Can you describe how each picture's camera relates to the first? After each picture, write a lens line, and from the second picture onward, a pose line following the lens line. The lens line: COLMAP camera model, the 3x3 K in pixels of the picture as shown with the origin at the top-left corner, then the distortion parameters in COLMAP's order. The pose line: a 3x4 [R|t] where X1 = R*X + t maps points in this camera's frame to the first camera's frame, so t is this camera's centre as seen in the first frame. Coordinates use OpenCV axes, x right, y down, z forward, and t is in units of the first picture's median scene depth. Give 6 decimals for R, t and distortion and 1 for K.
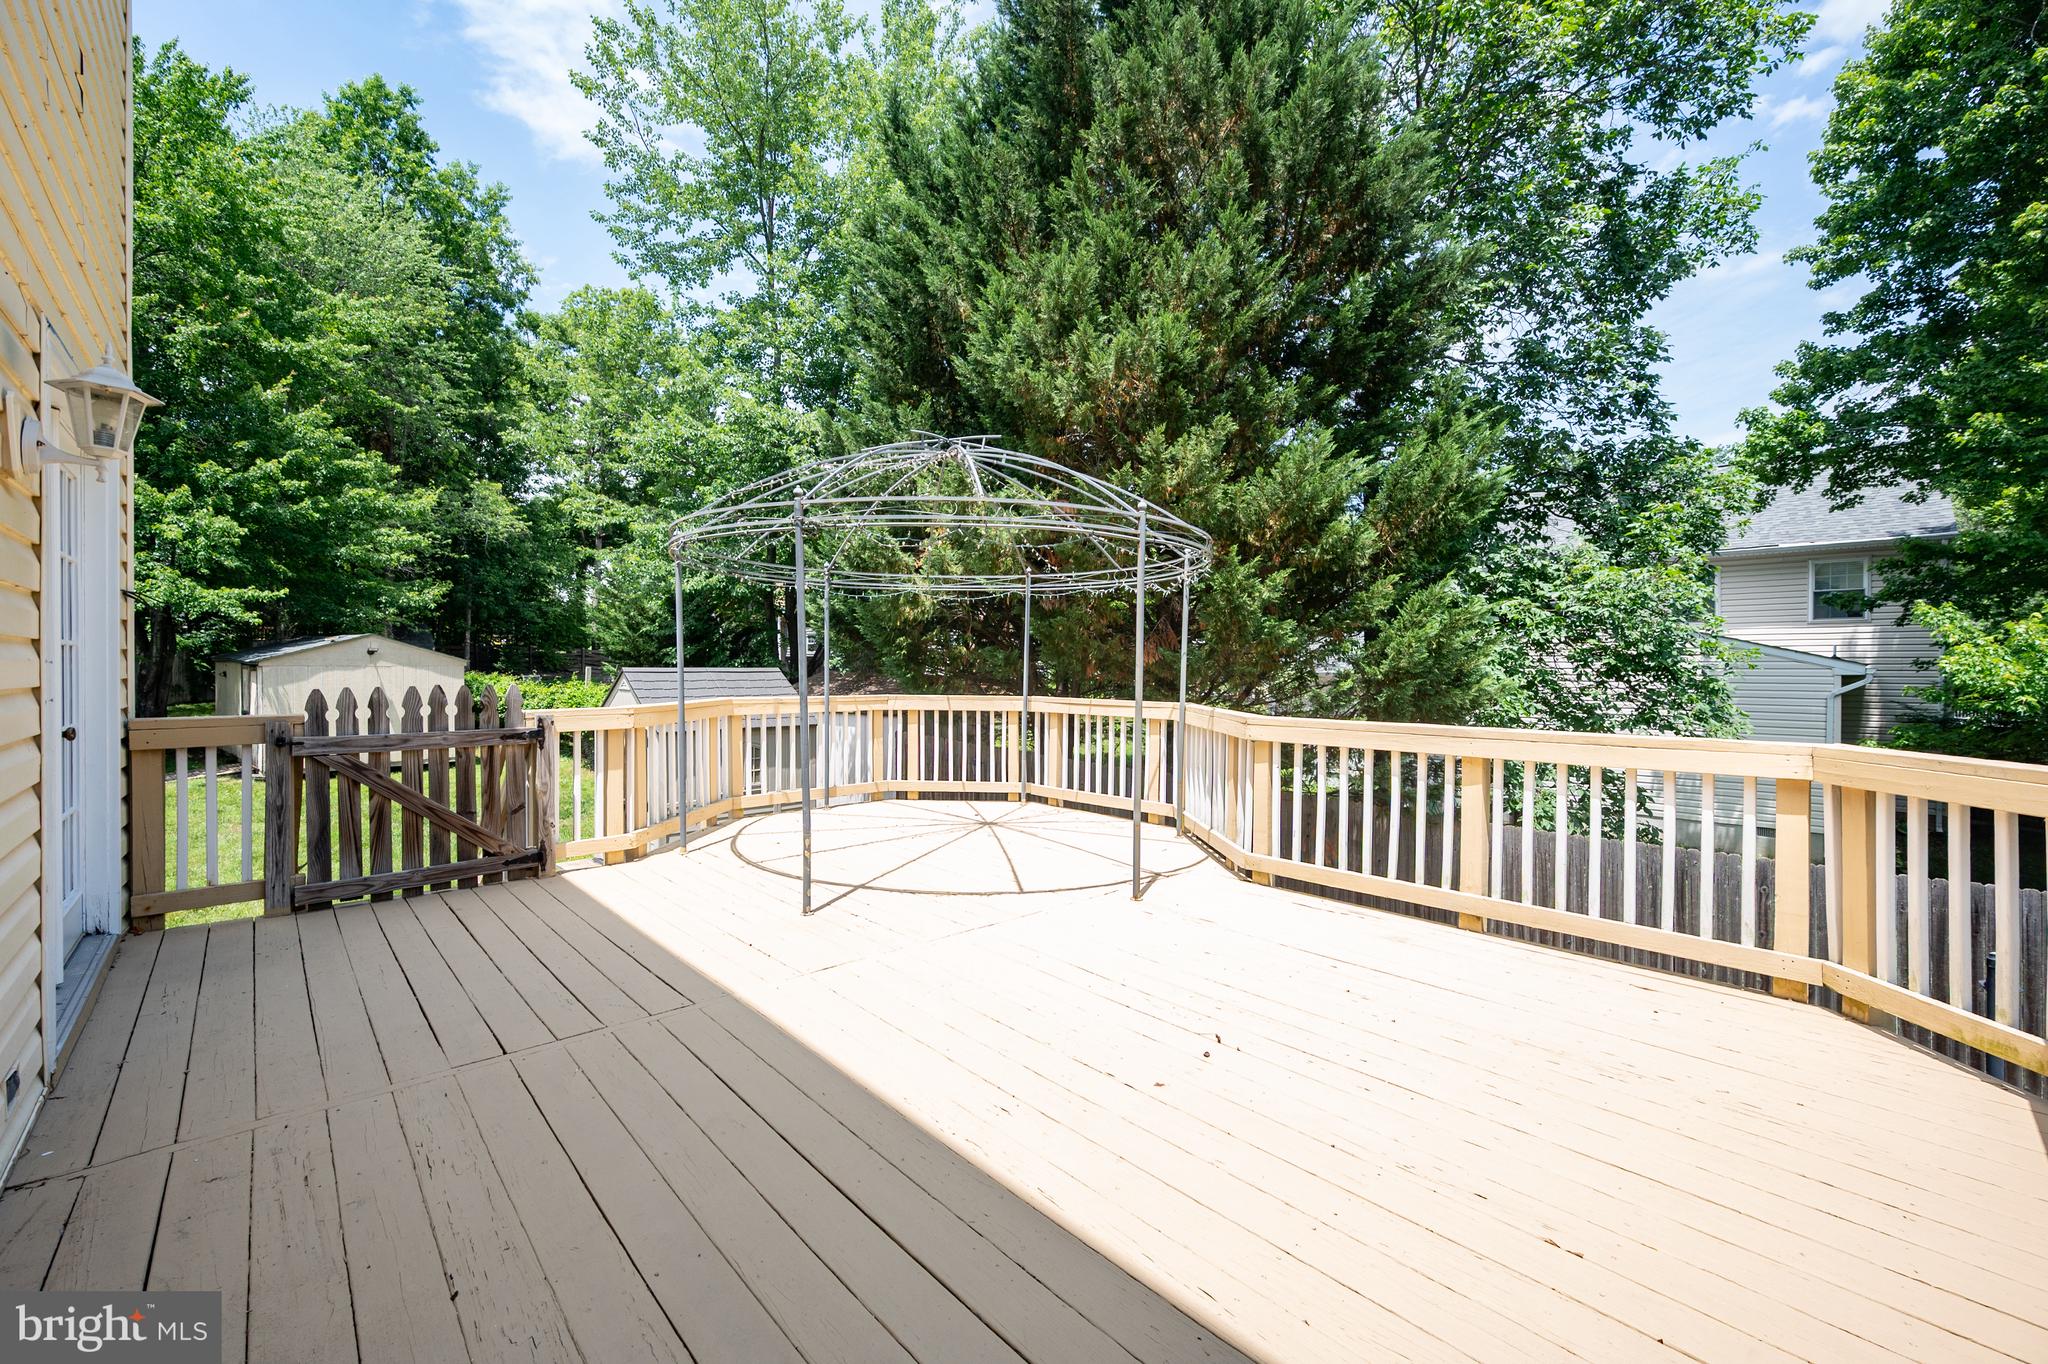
lens RADIAL K [[834.5, 0, 1005.7], [0, 834.5, 665.1], [0, 0, 1]] dist [0.004054, -0.000955]
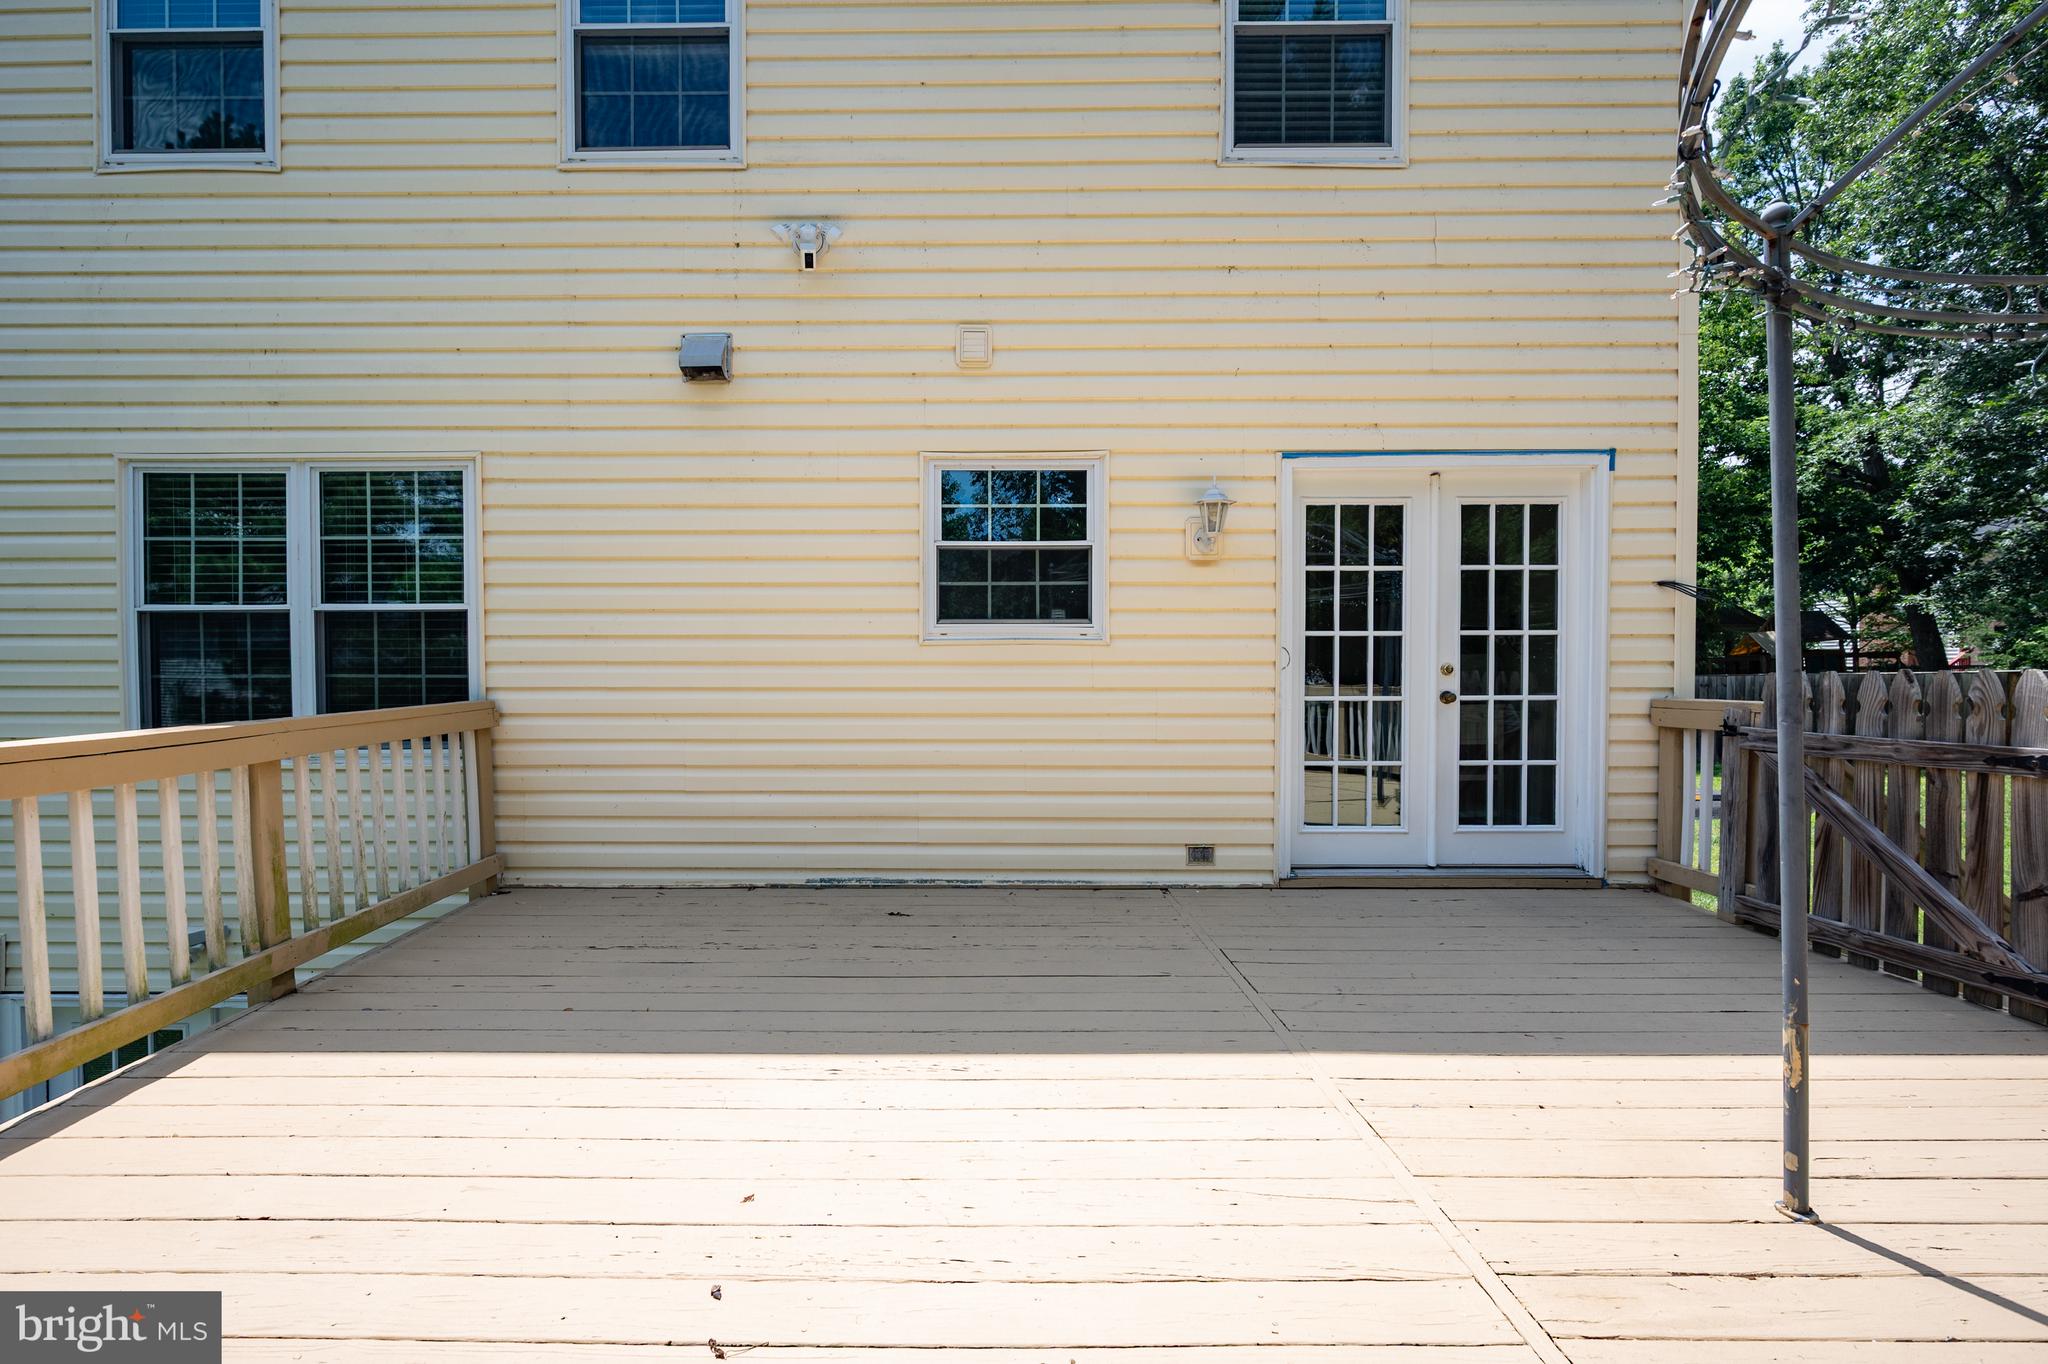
lens RADIAL K [[834.5, 0, 953.1], [0, 834.5, 691.8], [0, 0, 1]] dist [0.004054, -0.000955]
pose [[-0.673102, 0.018761, -0.739312, 0.200566], [-0.000475, 0.999667, 0.025800, 0.015392], [0.739550, 0.017717, -0.672869, 0.550596]]
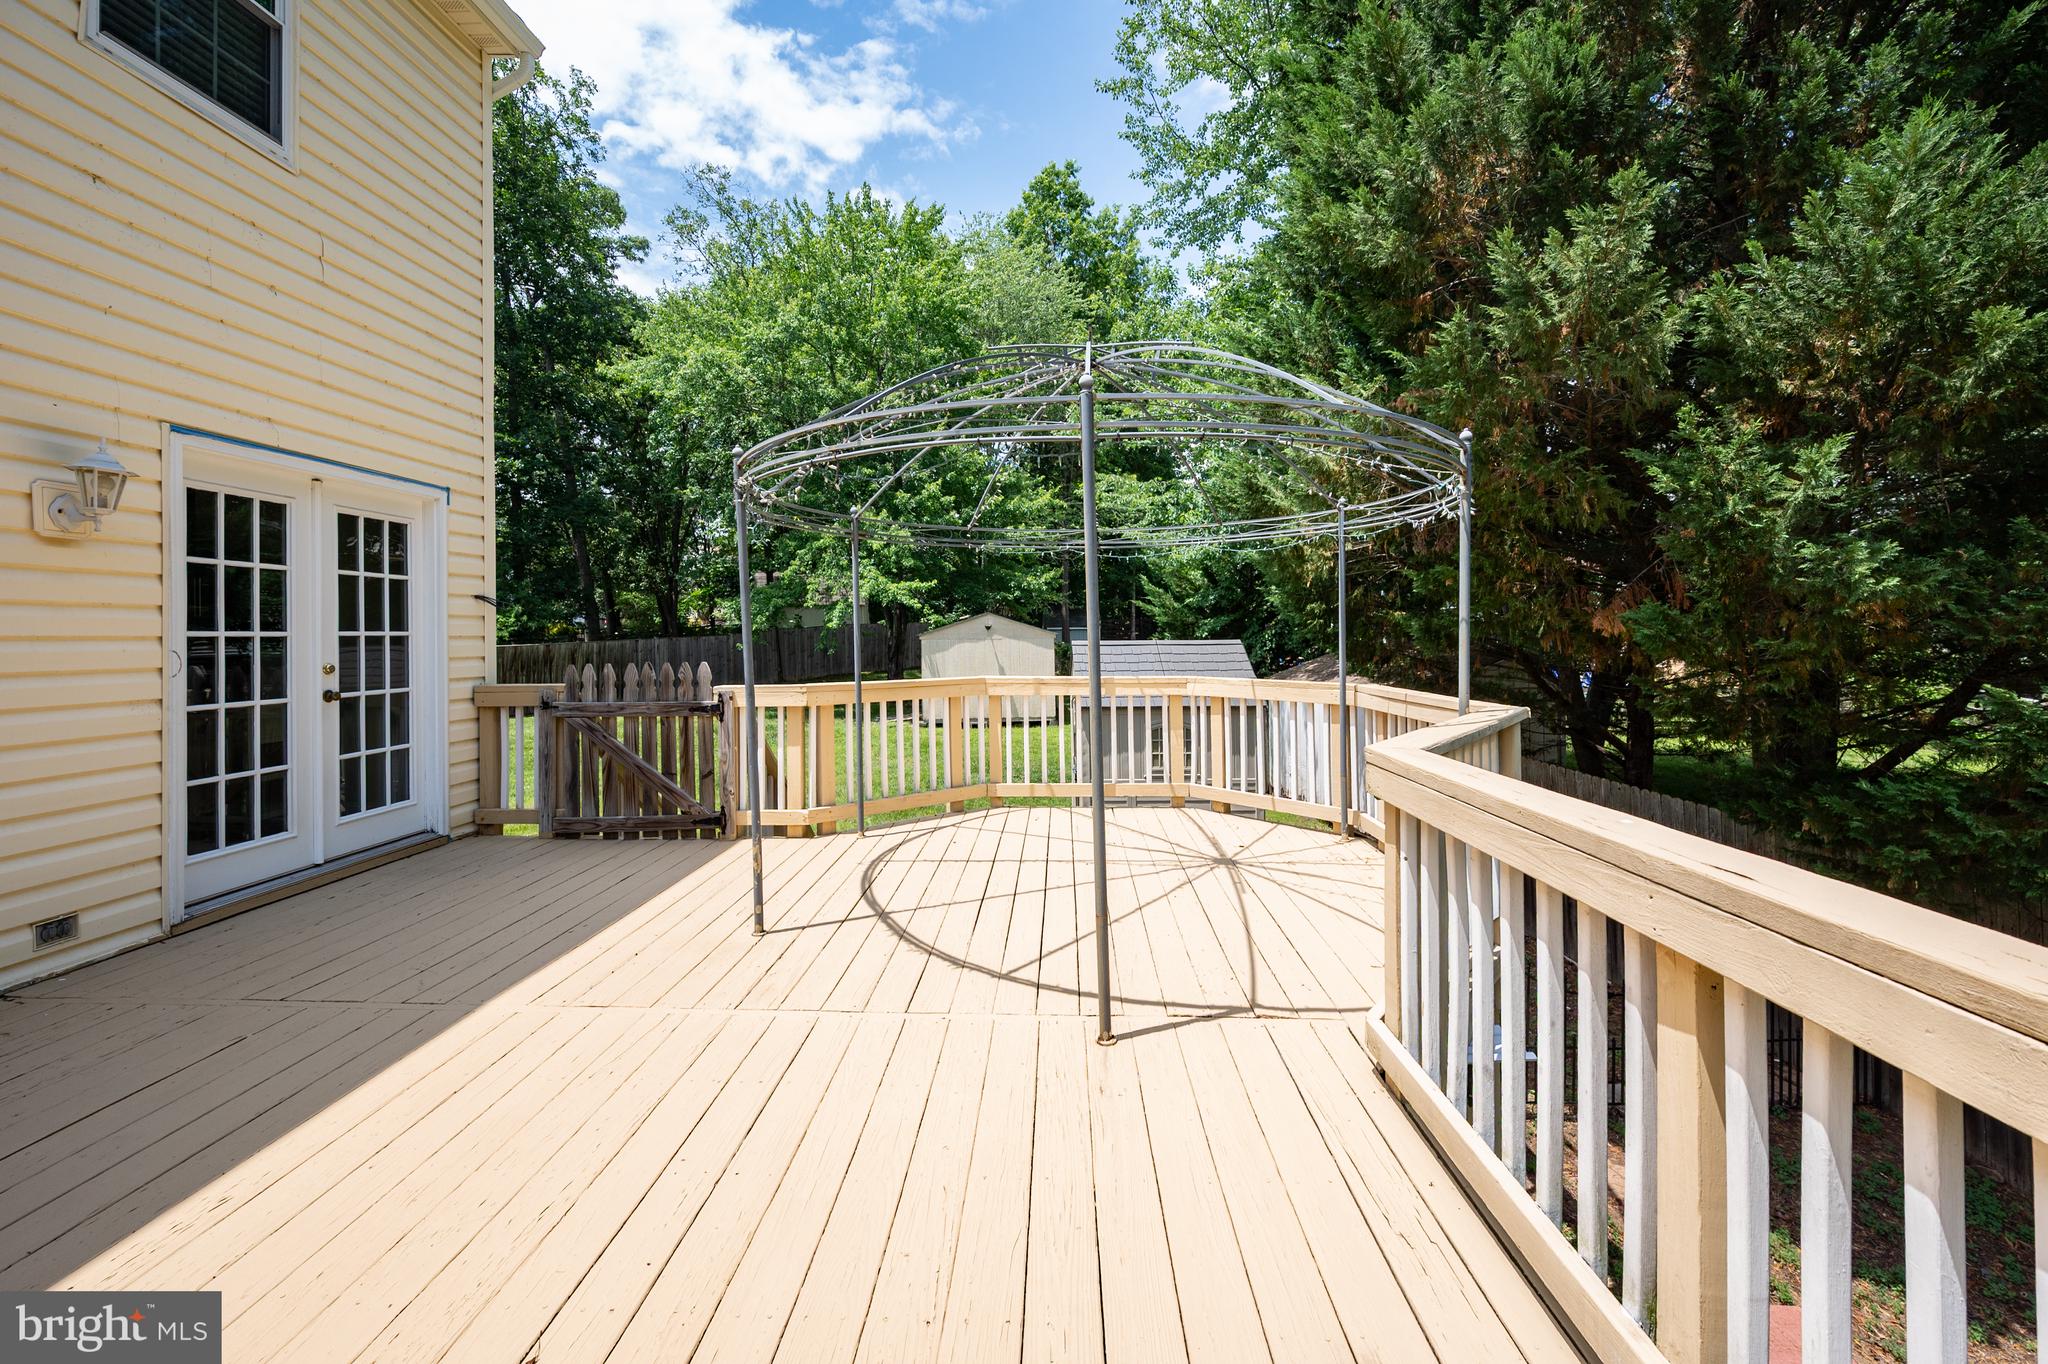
lens RADIAL K [[834.5, 0, 1039.9], [0, 834.5, 640.7], [0, 0, 1]] dist [0.004054, -0.000955]
pose [[0.722252, -0.003248, -0.691622, 0.325893], [0.008925, 0.999949, 0.004625, -0.004080], [0.691573, -0.009513, 0.722244, 0.332015]]
